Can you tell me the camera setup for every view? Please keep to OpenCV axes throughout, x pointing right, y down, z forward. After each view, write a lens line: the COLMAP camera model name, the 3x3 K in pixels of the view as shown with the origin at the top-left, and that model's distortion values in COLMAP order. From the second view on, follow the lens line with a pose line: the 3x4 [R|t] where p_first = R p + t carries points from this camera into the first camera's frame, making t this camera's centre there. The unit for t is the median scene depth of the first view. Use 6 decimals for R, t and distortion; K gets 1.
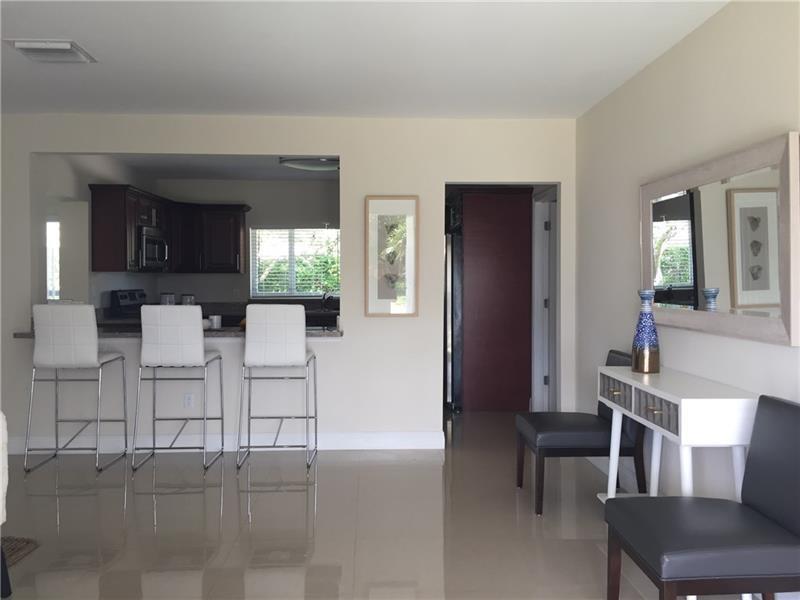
lens RADIAL K [[687.0, 0, 400.0], [0, 687.0, 300.0], [0, 0, 1]] dist [0.006121, 0.005665]
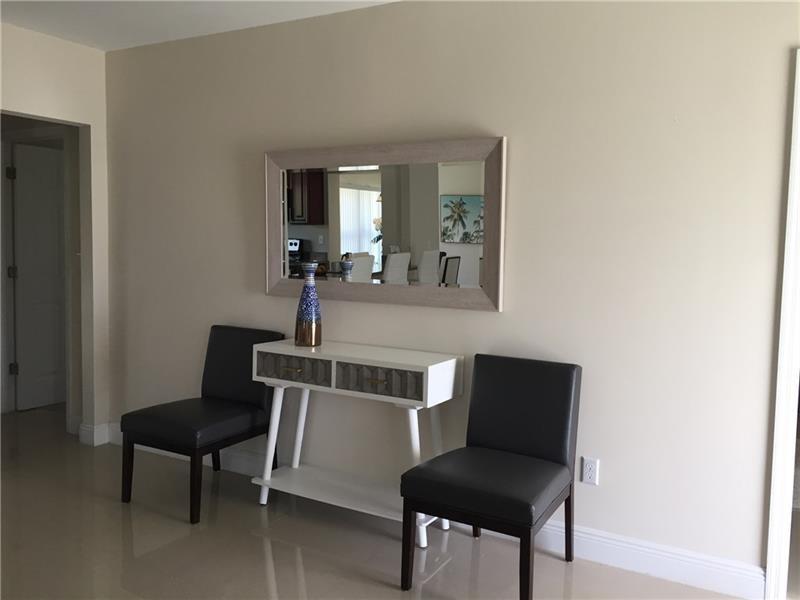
lens RADIAL K [[687.0, 0, 400.0], [0, 687.0, 300.0], [0, 0, 1]] dist [0.006121, 0.005665]
pose [[0.532249, -0.054253, 0.844848, -0.418648], [0.002622, 0.998045, 0.062439, -0.023458], [-0.846584, -0.031018, 0.531350, 0.361794]]
